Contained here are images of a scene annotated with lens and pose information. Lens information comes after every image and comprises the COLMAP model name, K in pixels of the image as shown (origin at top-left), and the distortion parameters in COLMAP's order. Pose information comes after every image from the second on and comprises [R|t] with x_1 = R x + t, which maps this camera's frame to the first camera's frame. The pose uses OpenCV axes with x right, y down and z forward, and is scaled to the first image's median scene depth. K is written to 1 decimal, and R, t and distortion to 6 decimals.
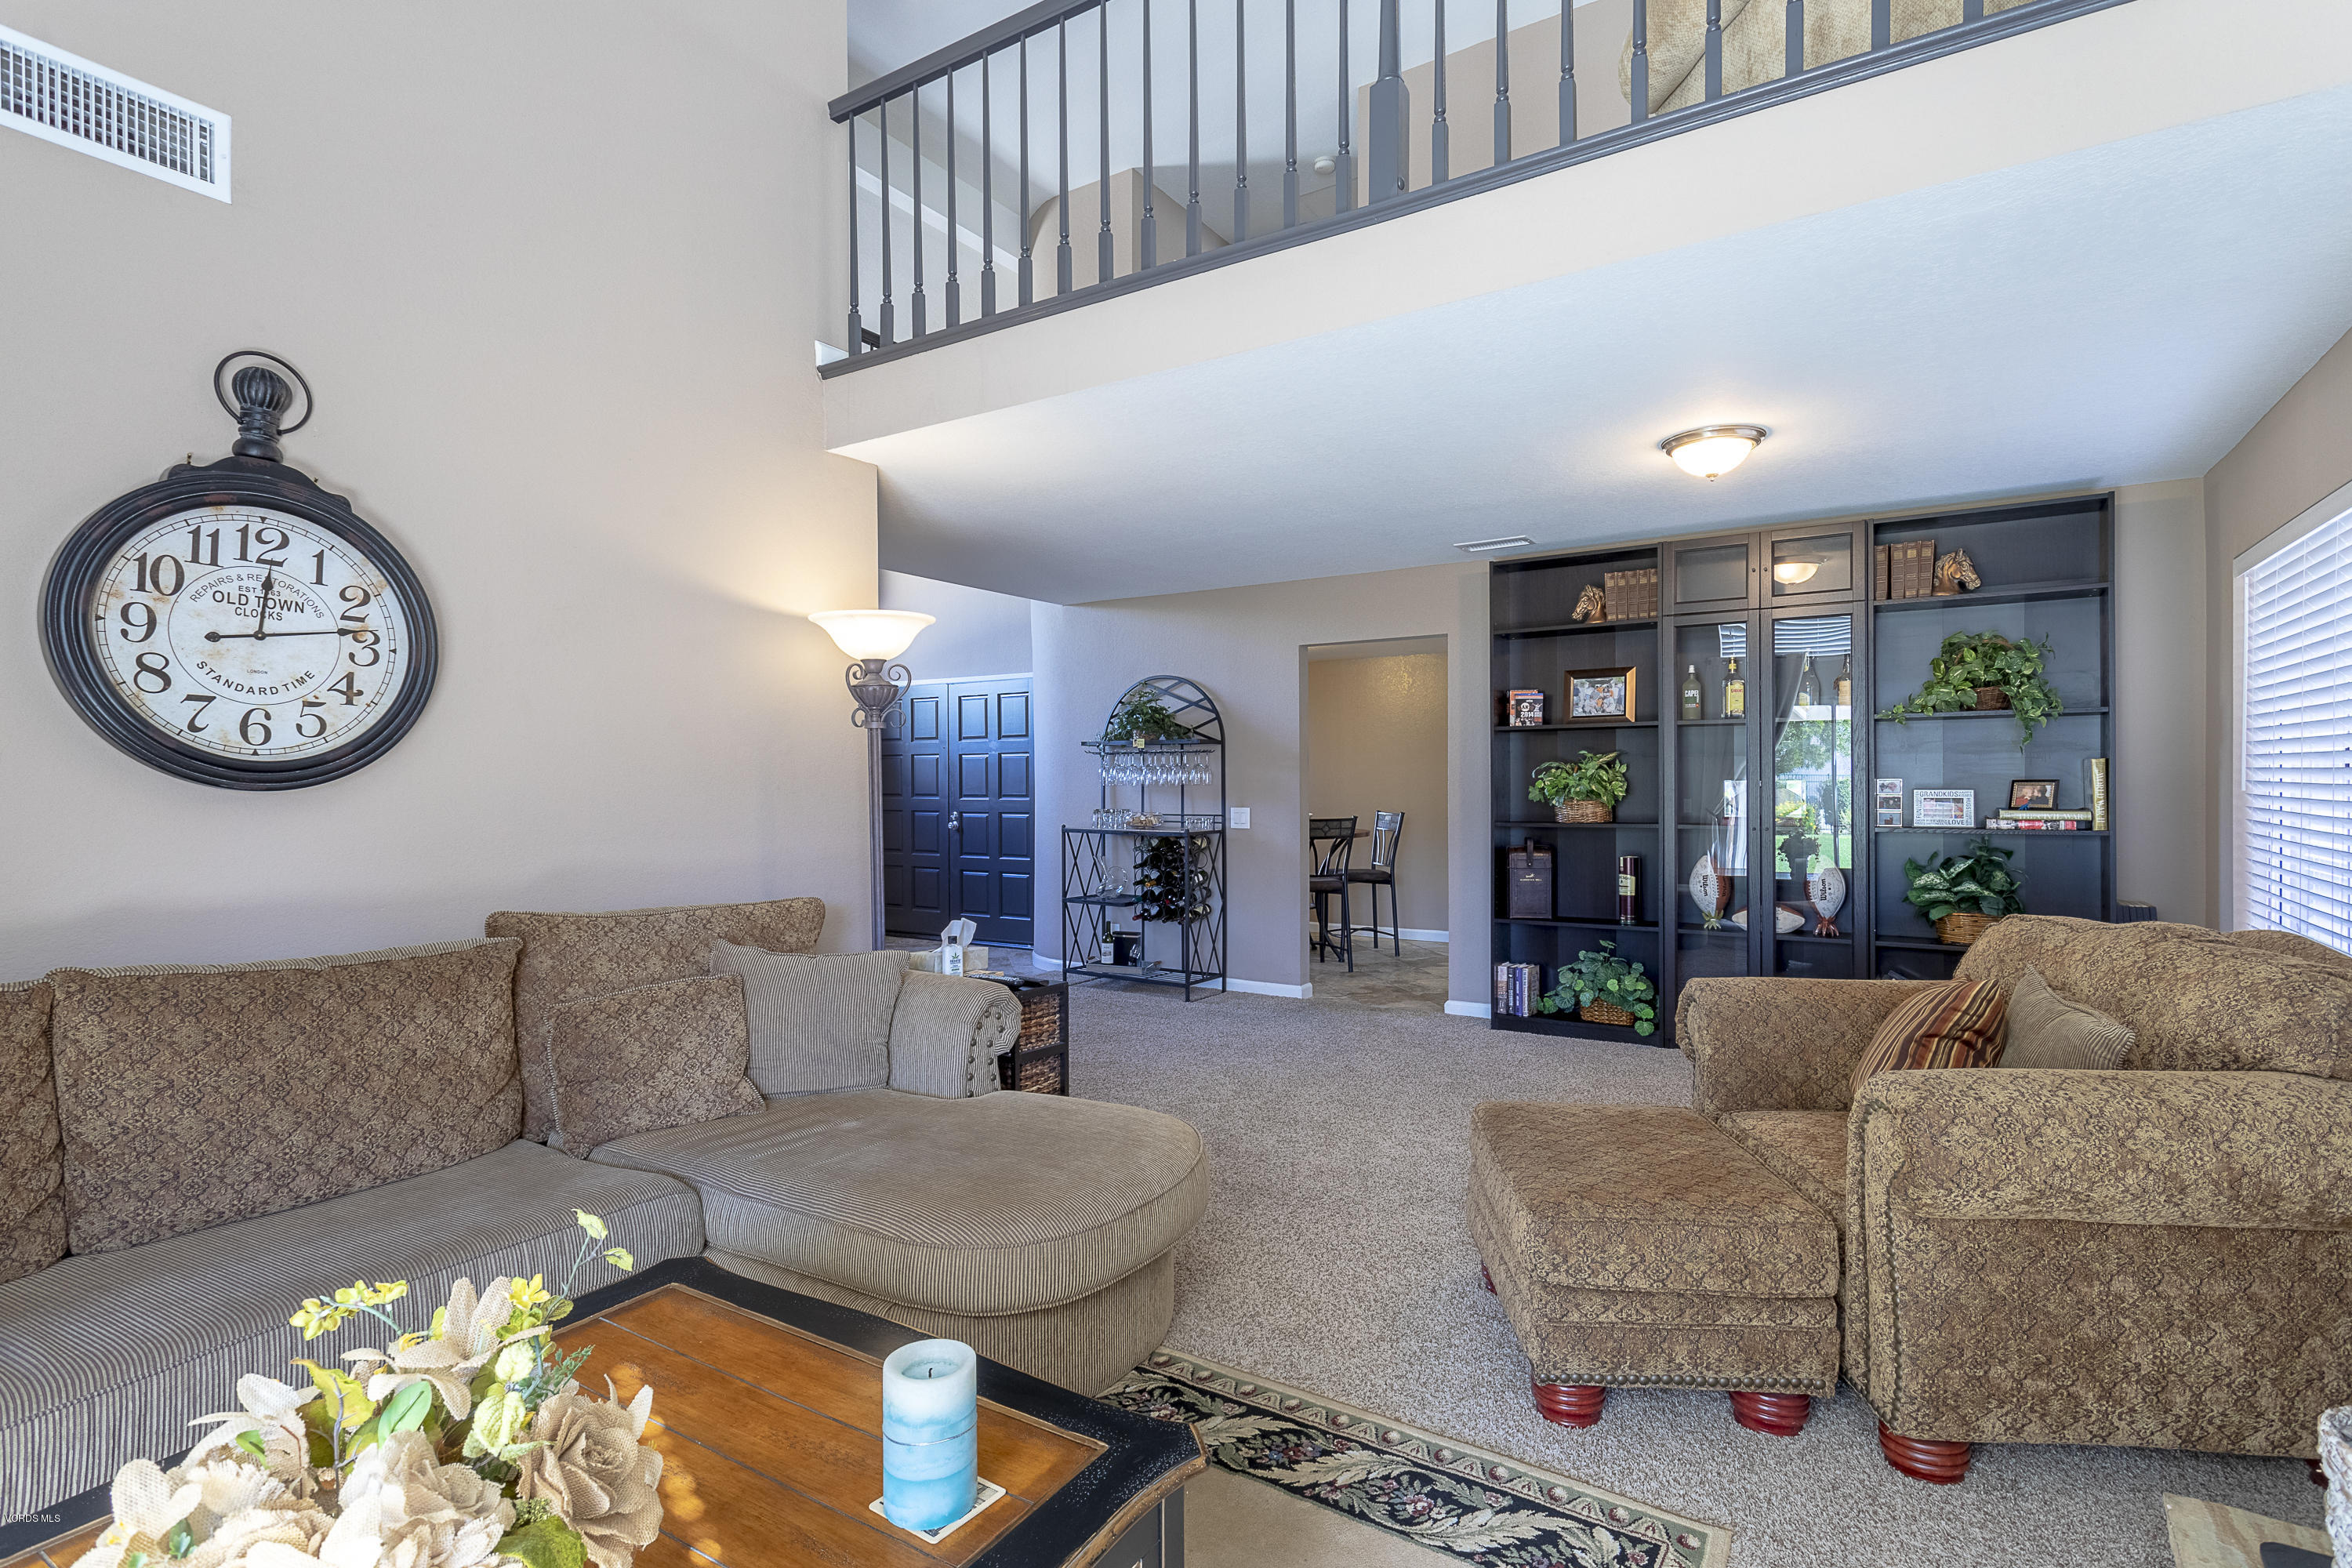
lens RADIAL K [[1155.0, 0, 1186.2], [0, 1155.0, 789.2], [0, 0, 1]] dist [-0.002668, 0.000477]
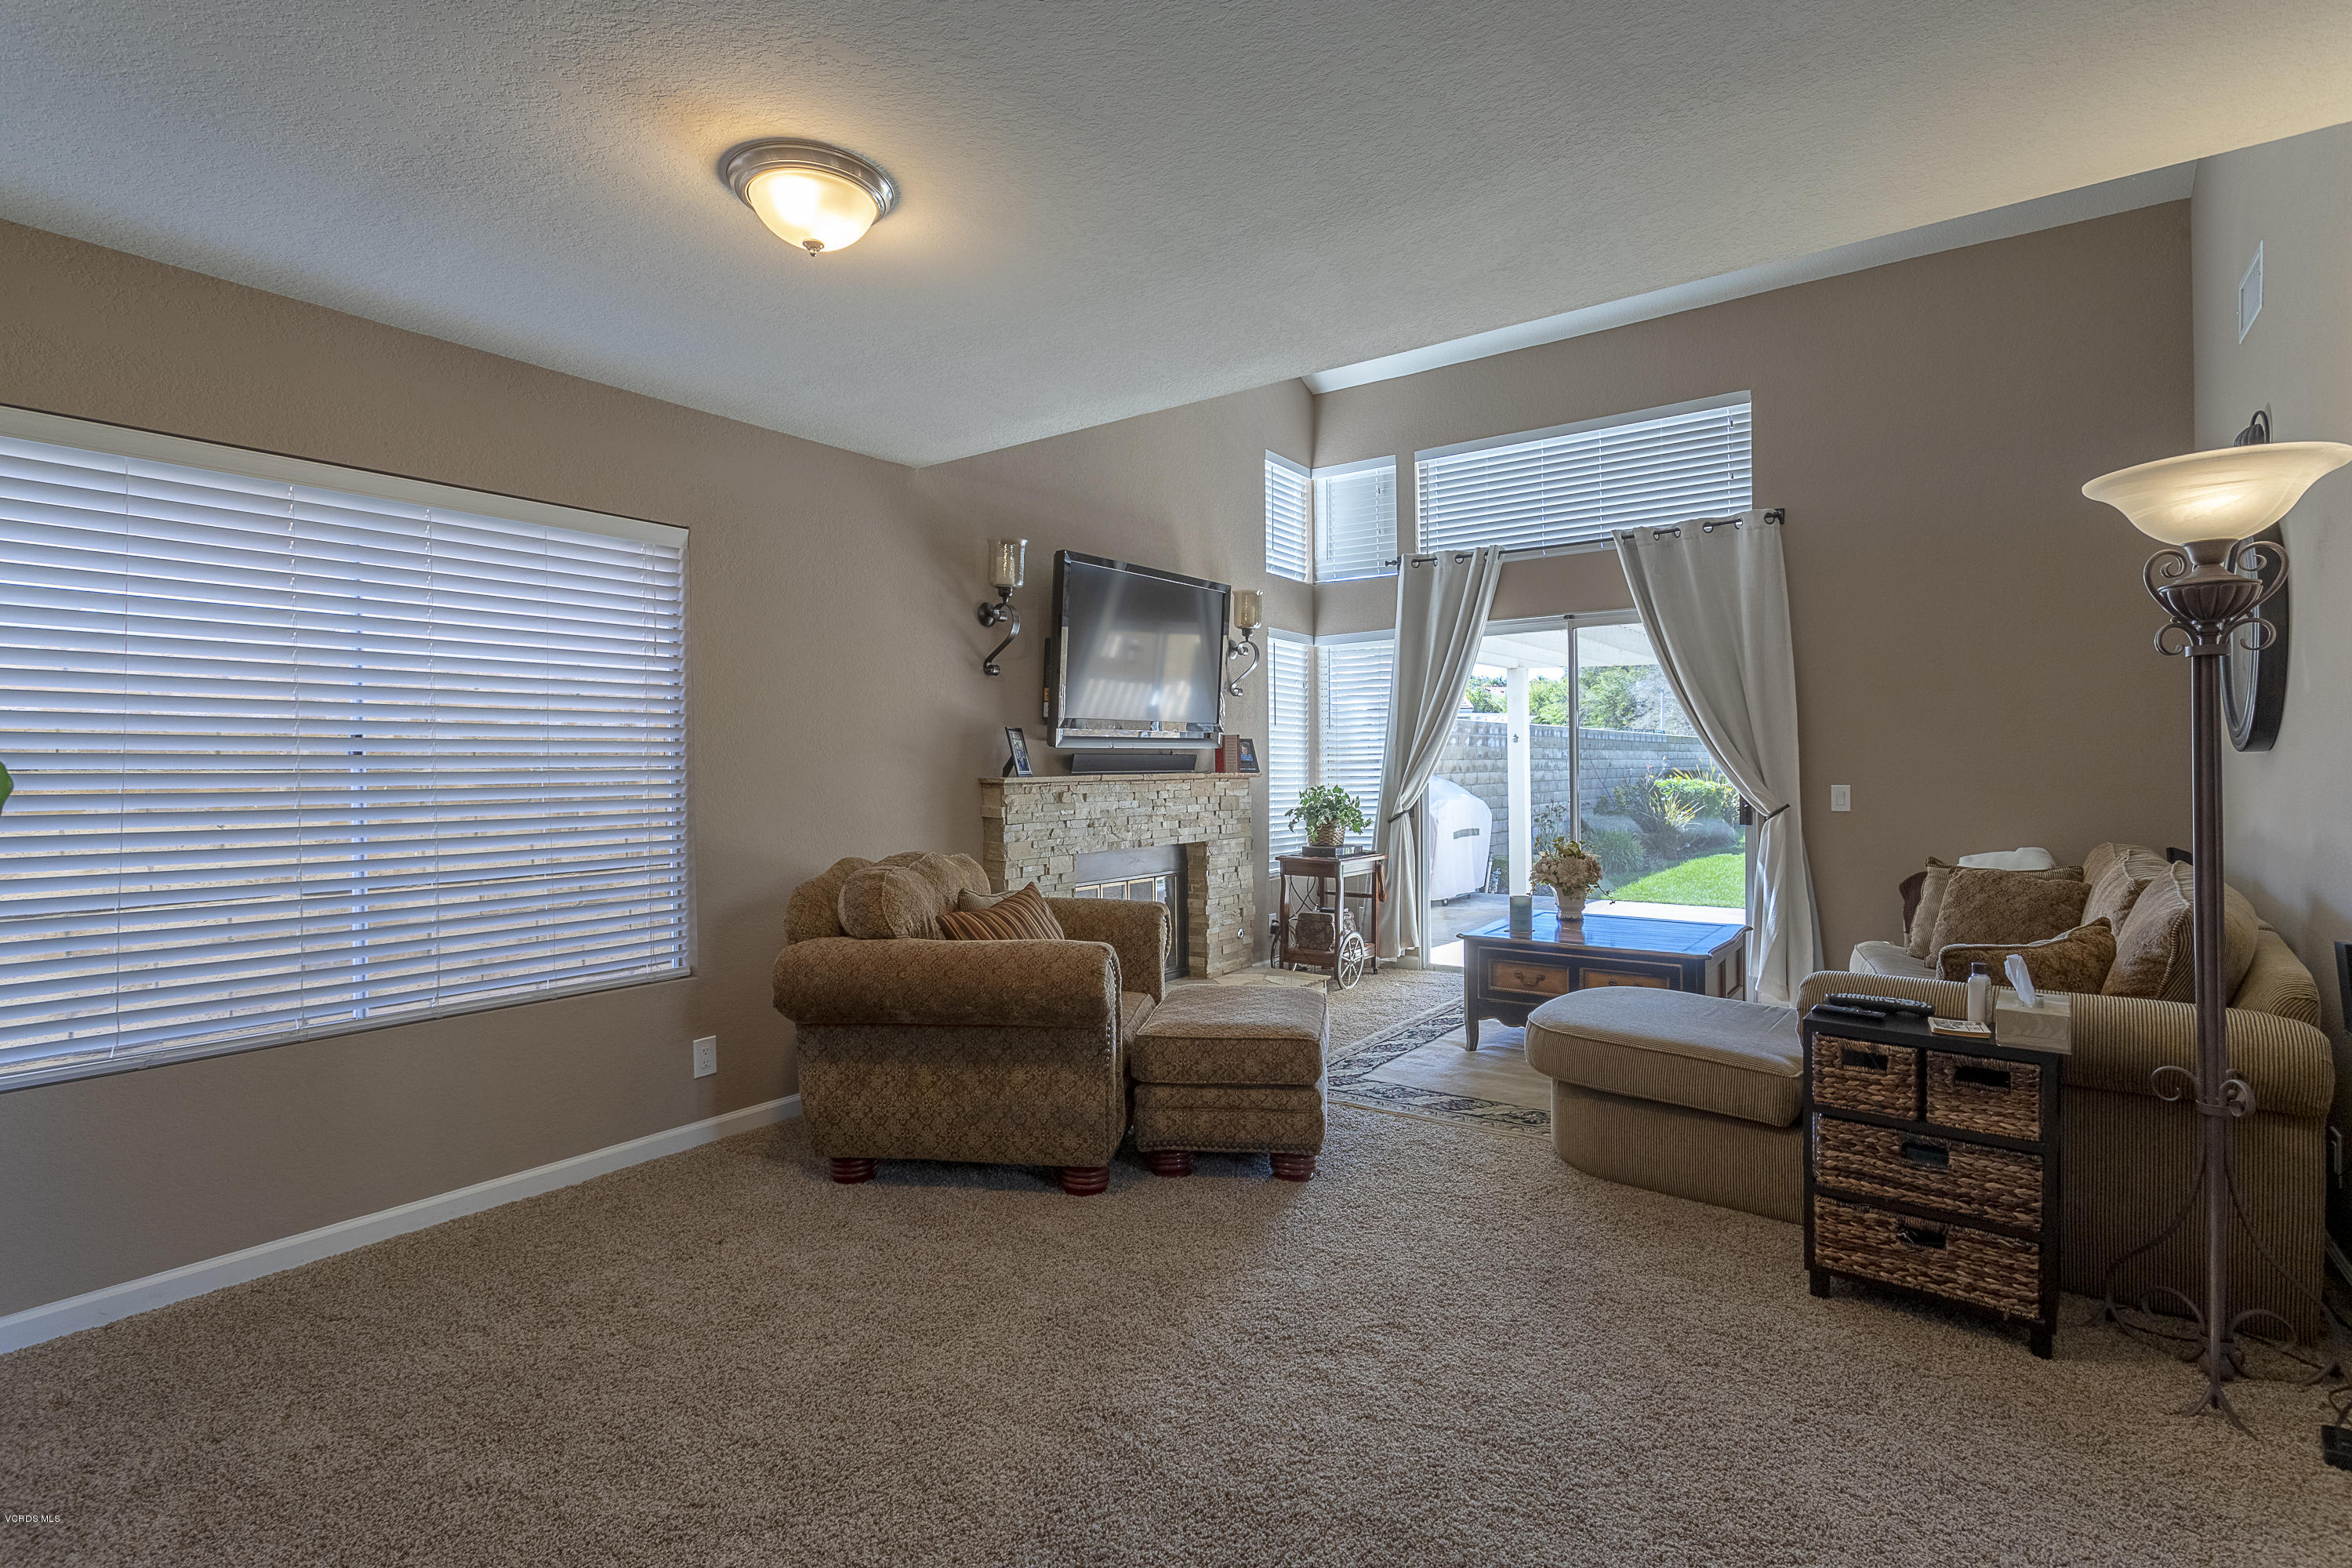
lens RADIAL K [[1122.2, 0, 1172.0], [0, 1122.2, 768.0], [0, 0, 1]] dist [0.000376, 0.000647]
pose [[-0.997662, 0.015340, 0.066591, 0.351512], [0.015844, 0.999850, 0.007047, -0.007500], [-0.066473, 0.008085, -0.997755, 2.387466]]
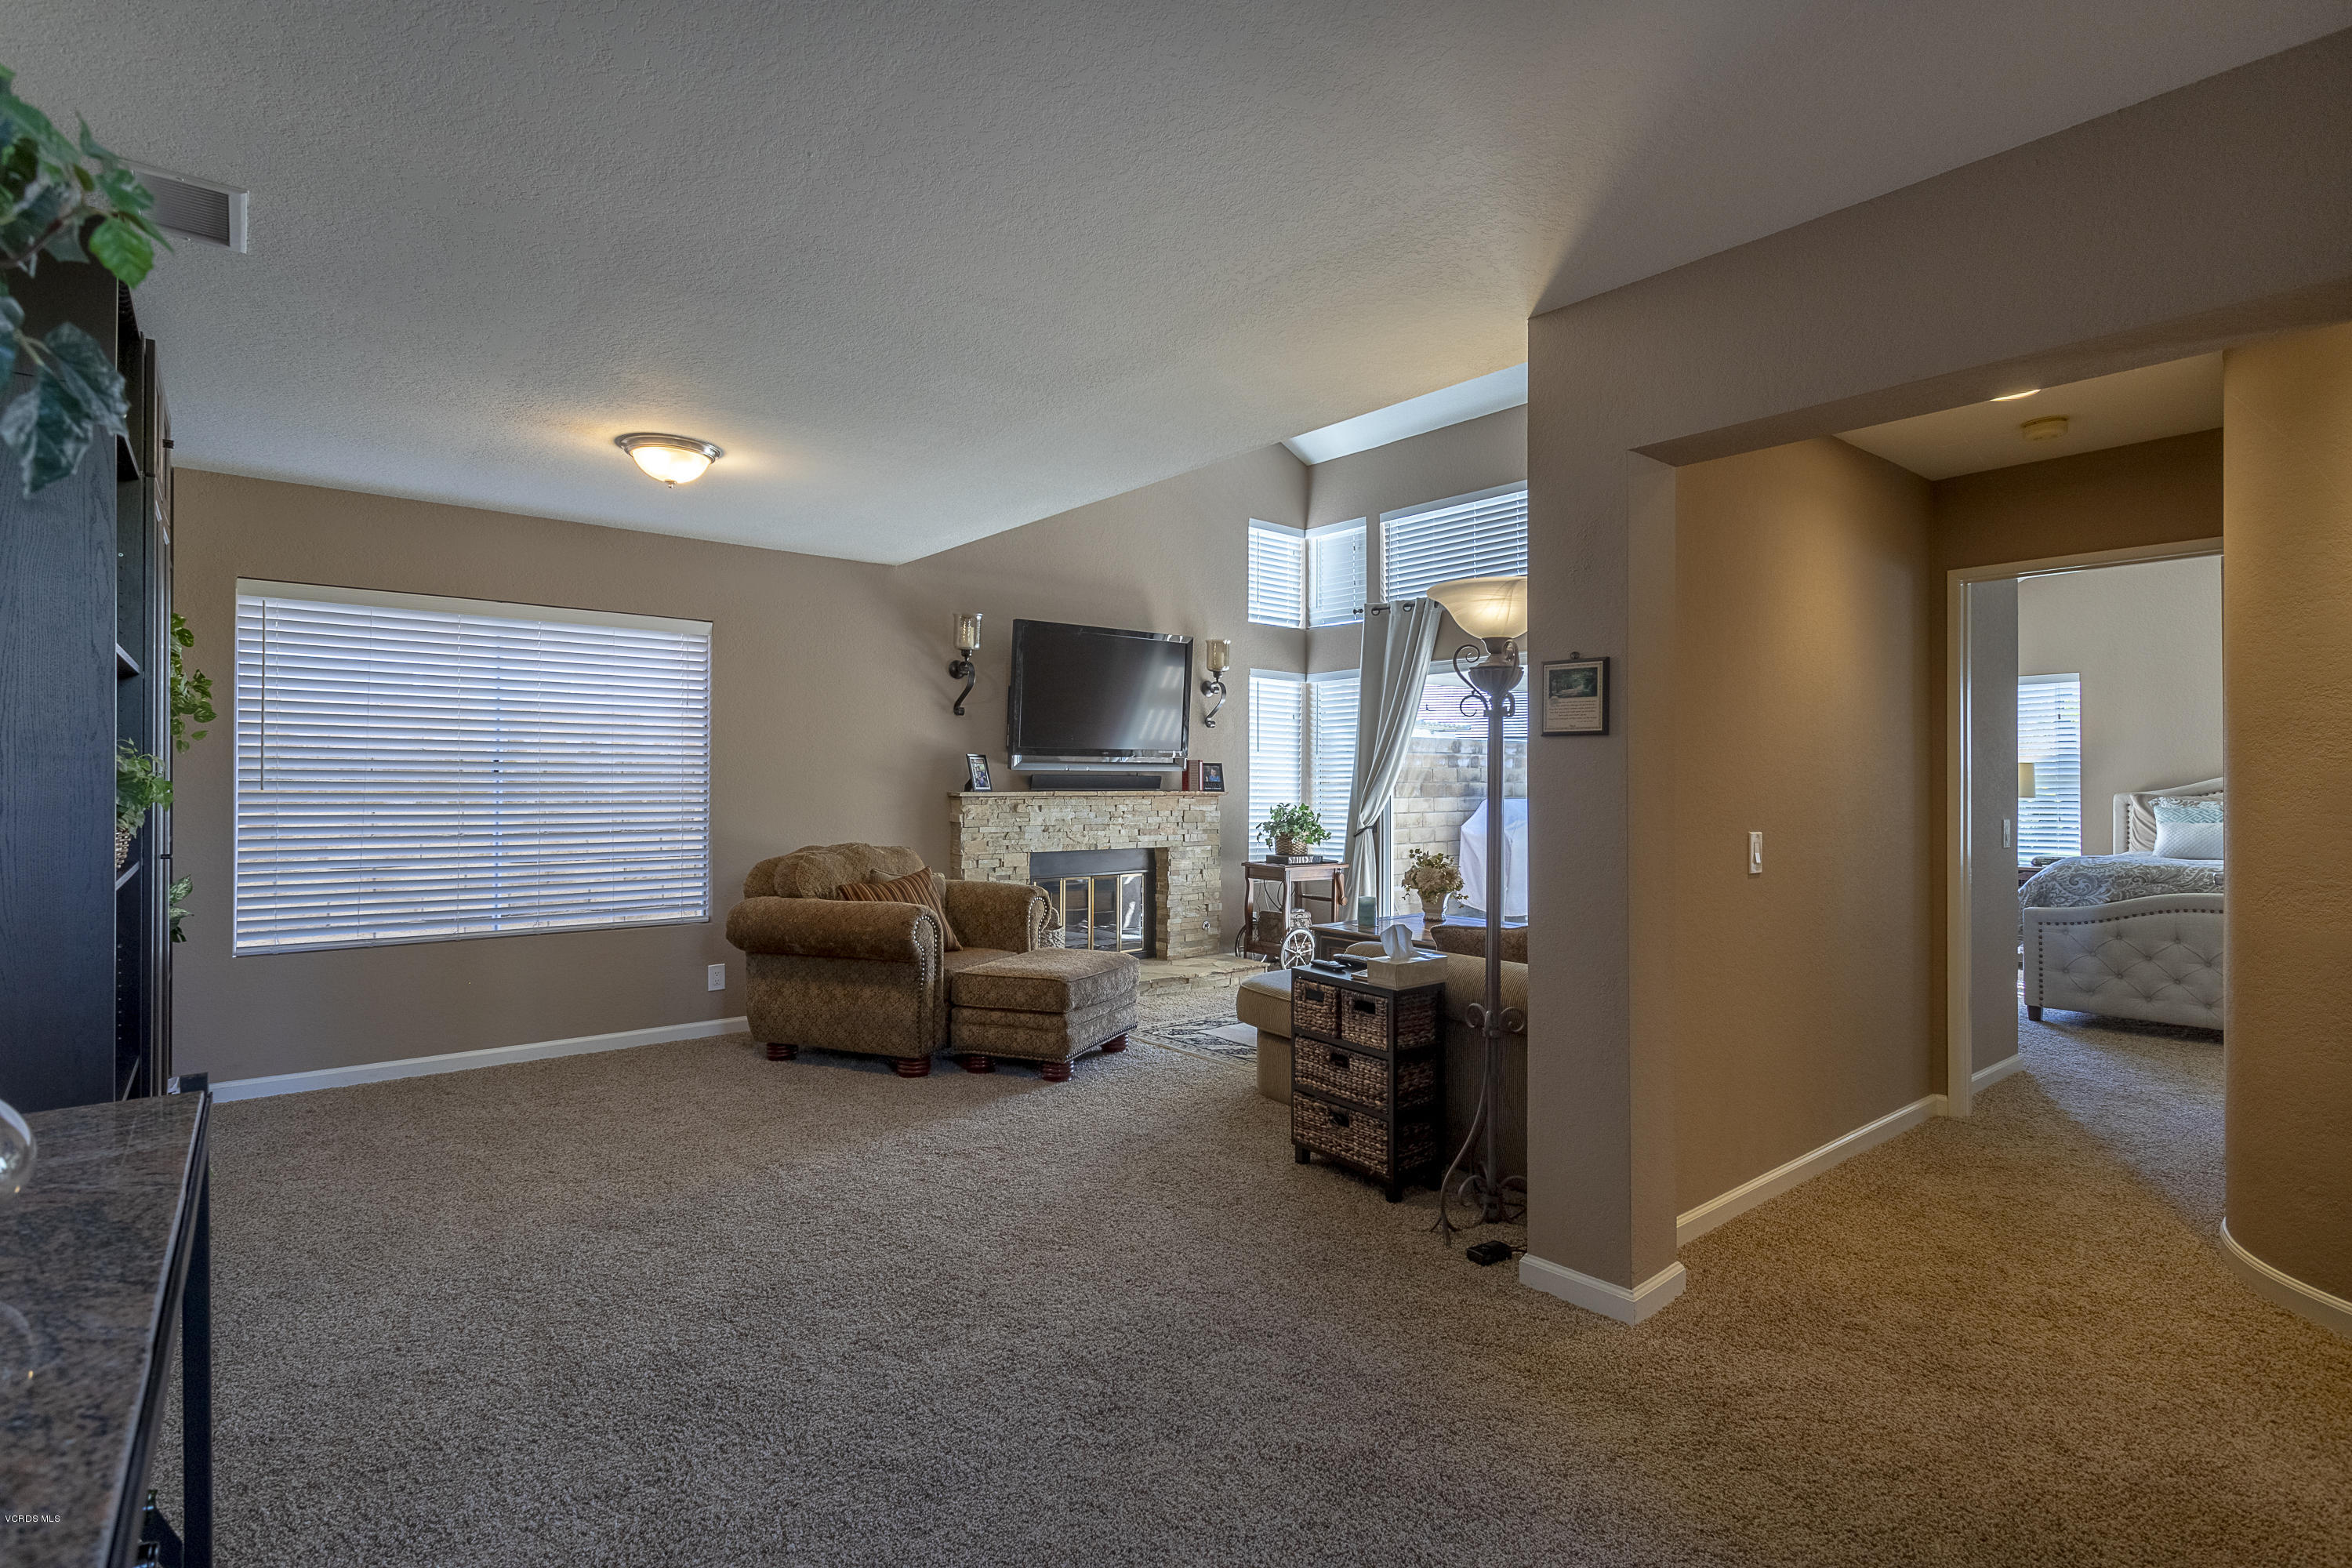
lens RADIAL K [[1132.2, 0, 1167.3], [0, 1132.2, 767.5], [0, 0, 1]] dist [0.000342, 0.000857]
pose [[-0.949504, 0.007991, 0.313652, -0.437072], [0.004538, 0.999921, -0.011740, -0.005884], [-0.313721, -0.009724, -0.949465, 2.770647]]
